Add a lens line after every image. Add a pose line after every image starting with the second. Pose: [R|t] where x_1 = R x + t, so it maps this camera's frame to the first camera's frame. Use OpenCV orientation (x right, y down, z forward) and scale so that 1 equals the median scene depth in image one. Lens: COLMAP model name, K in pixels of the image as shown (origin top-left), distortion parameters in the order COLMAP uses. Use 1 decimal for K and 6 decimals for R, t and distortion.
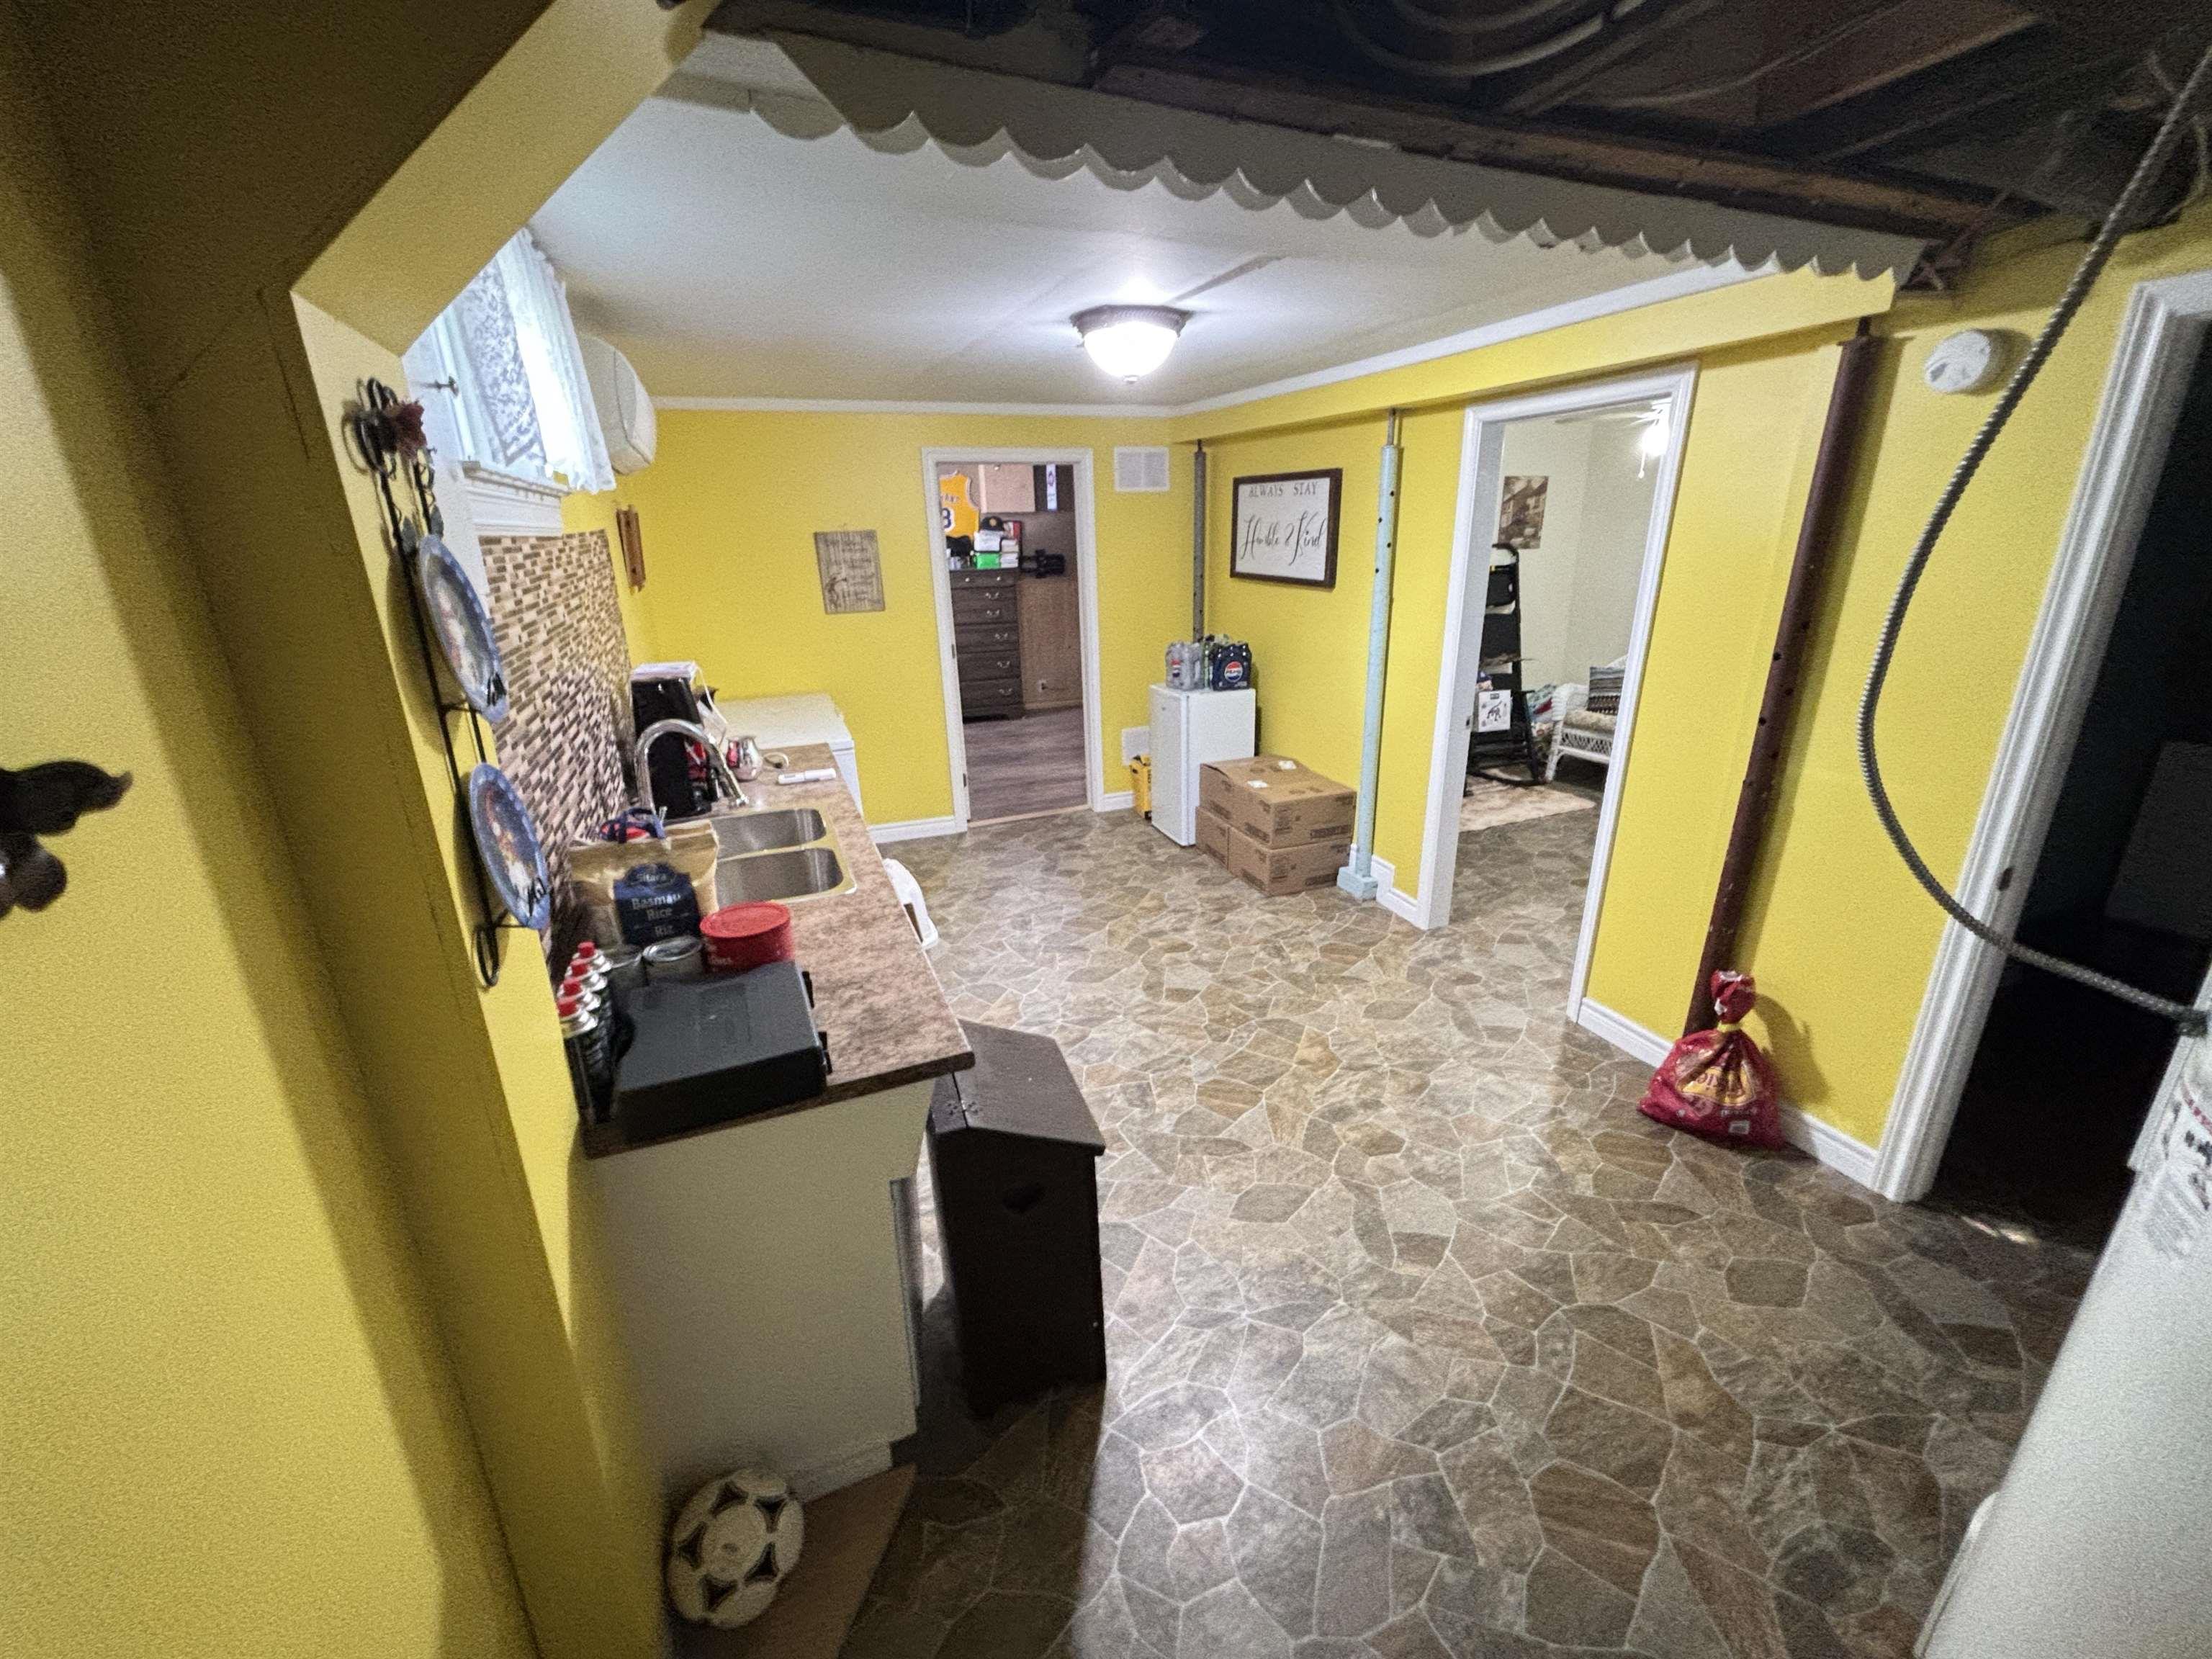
lens RADIAL K [[883.0, 0, 1116.6], [0, 883.0, 827.4], [0, 0, 1]] dist [-0.002754, 0.000522]
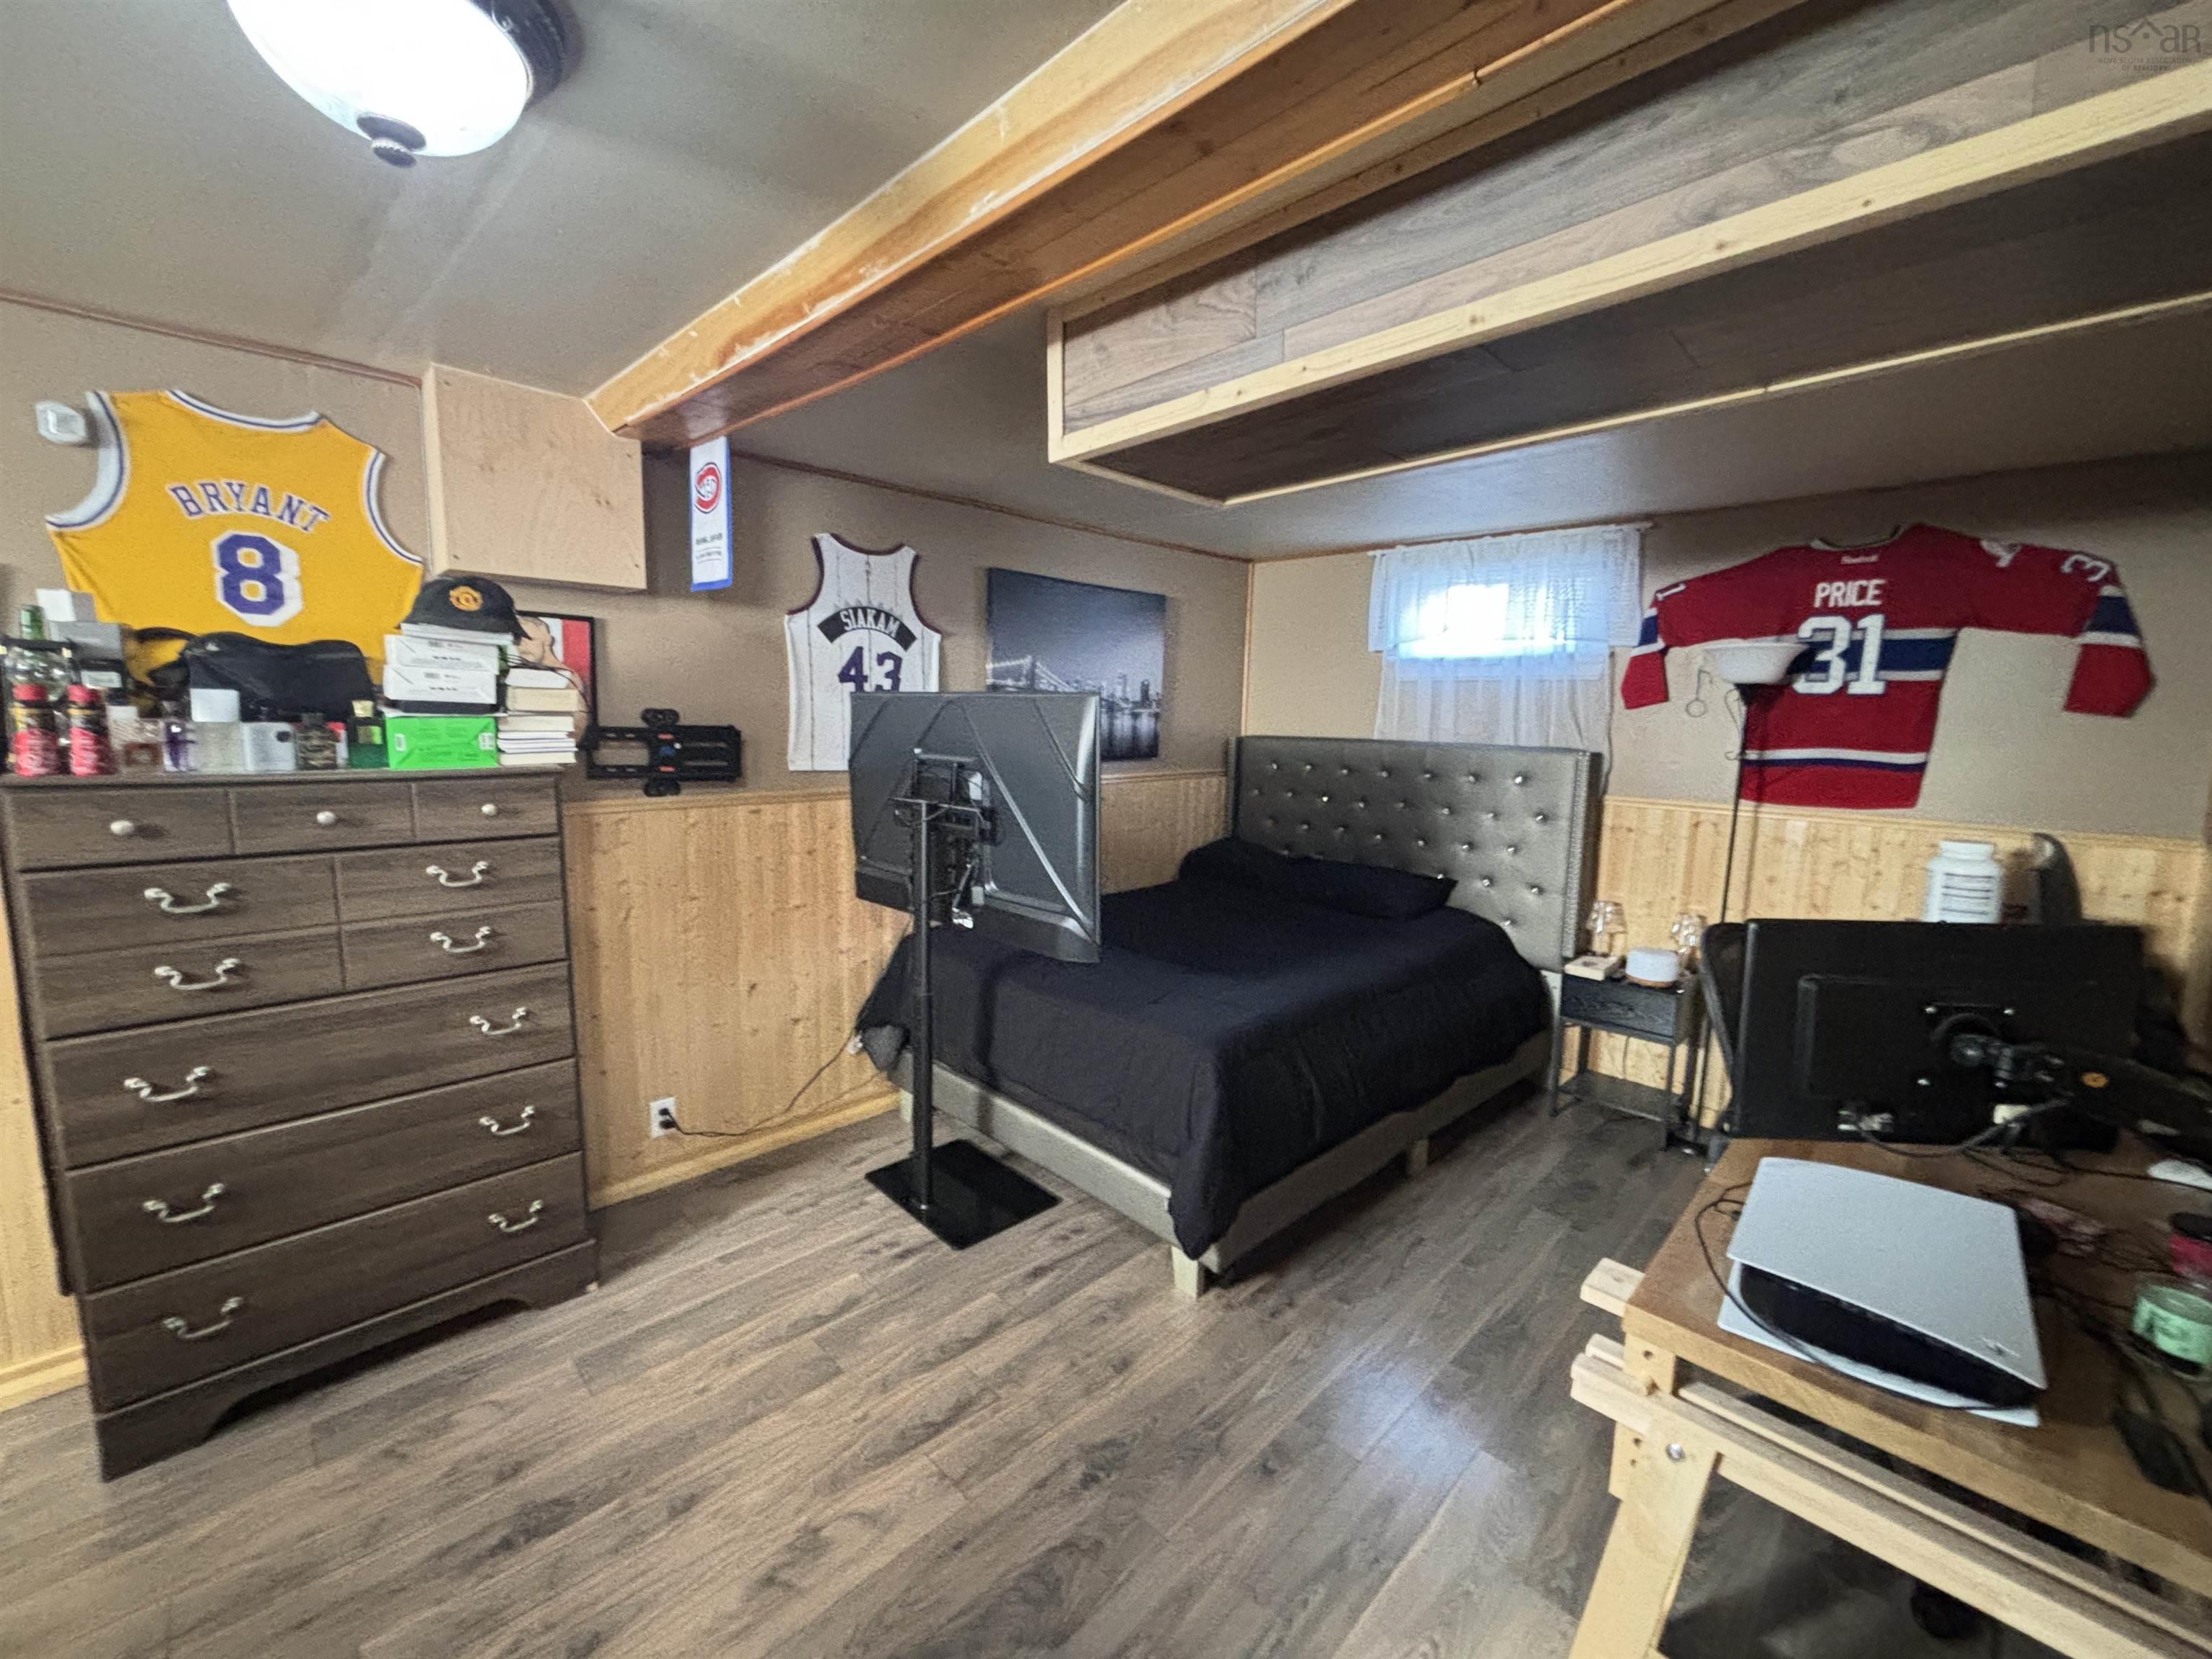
lens RADIAL K [[883.0, 0, 1112.6], [0, 883.0, 829.1], [0, 0, 1]] dist [-0.002754, 0.000522]
pose [[0.914621, -0.010995, 0.404162, -0.069661], [0.087662, 0.981244, -0.171684, -0.212022], [-0.394694, 0.192455, 0.898431, 0.686863]]
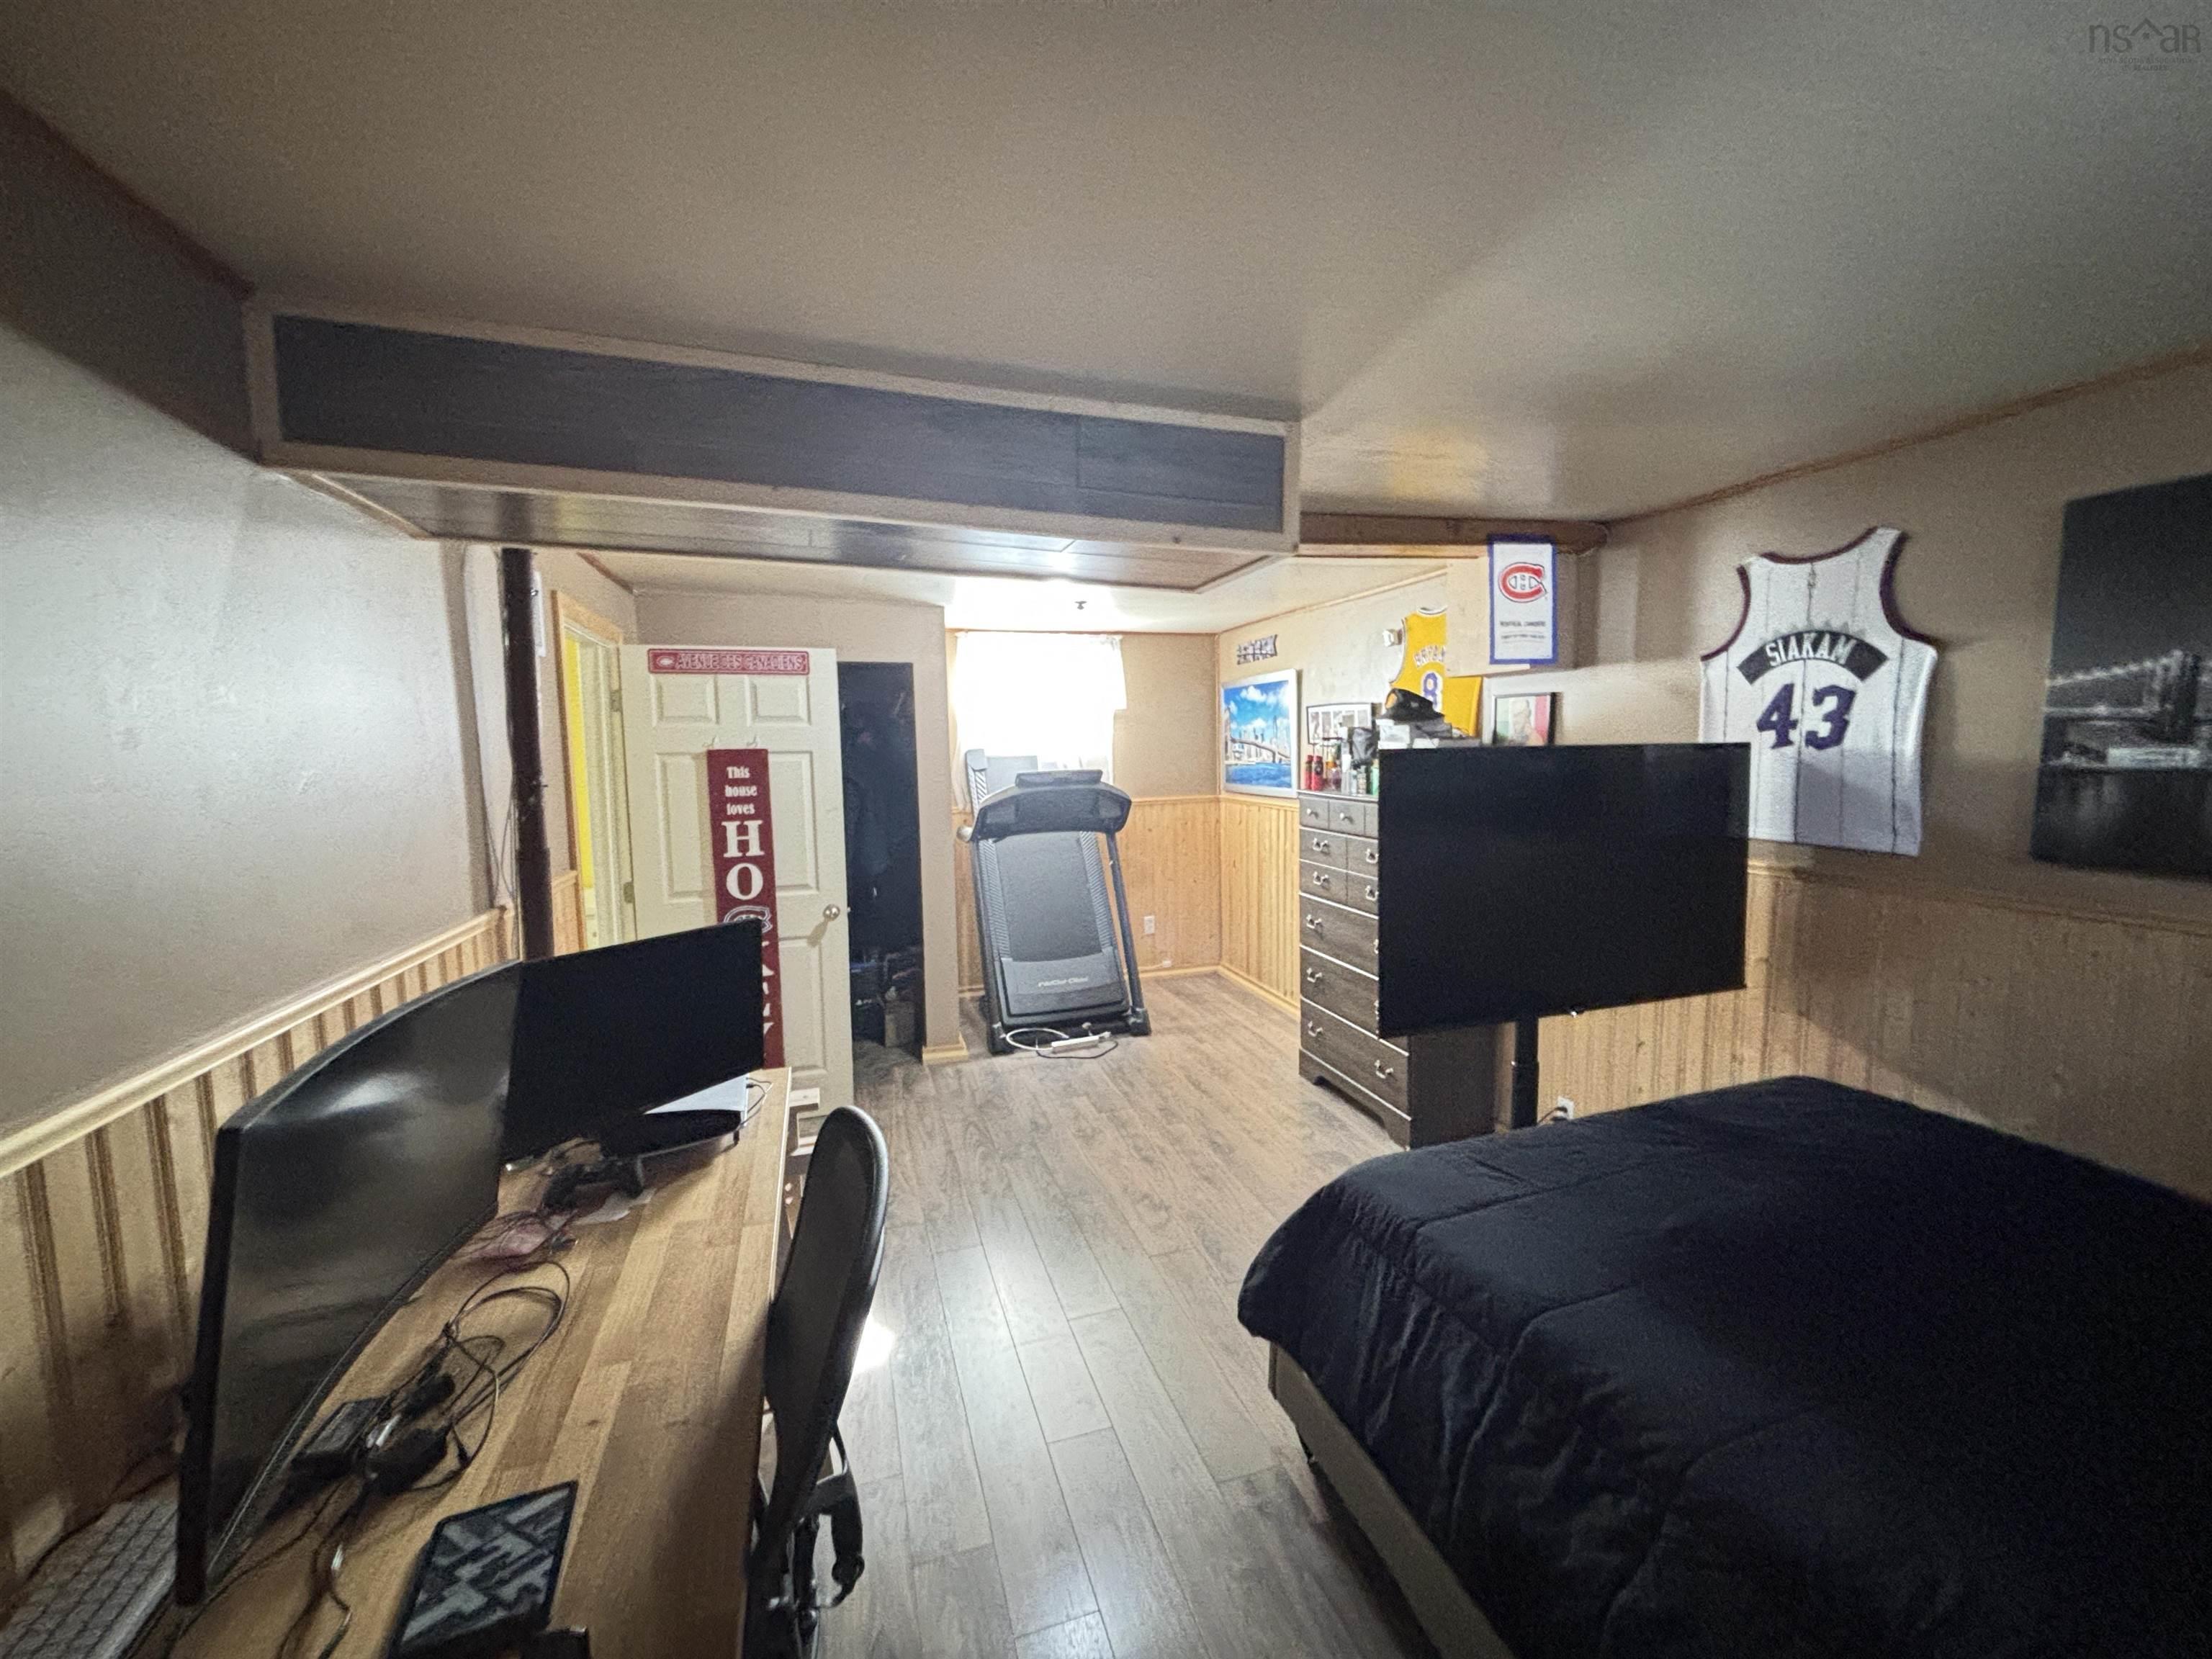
lens RADIAL K [[883.0, 0, 1118.7], [0, 883.0, 824.0], [0, 0, 1]] dist [-0.002754, 0.000522]
pose [[-0.051174, 0.113489, -0.992220, 0.270417], [-0.301542, 0.945396, 0.123686, -0.282616], [0.952079, 0.305526, -0.014158, 0.847652]]
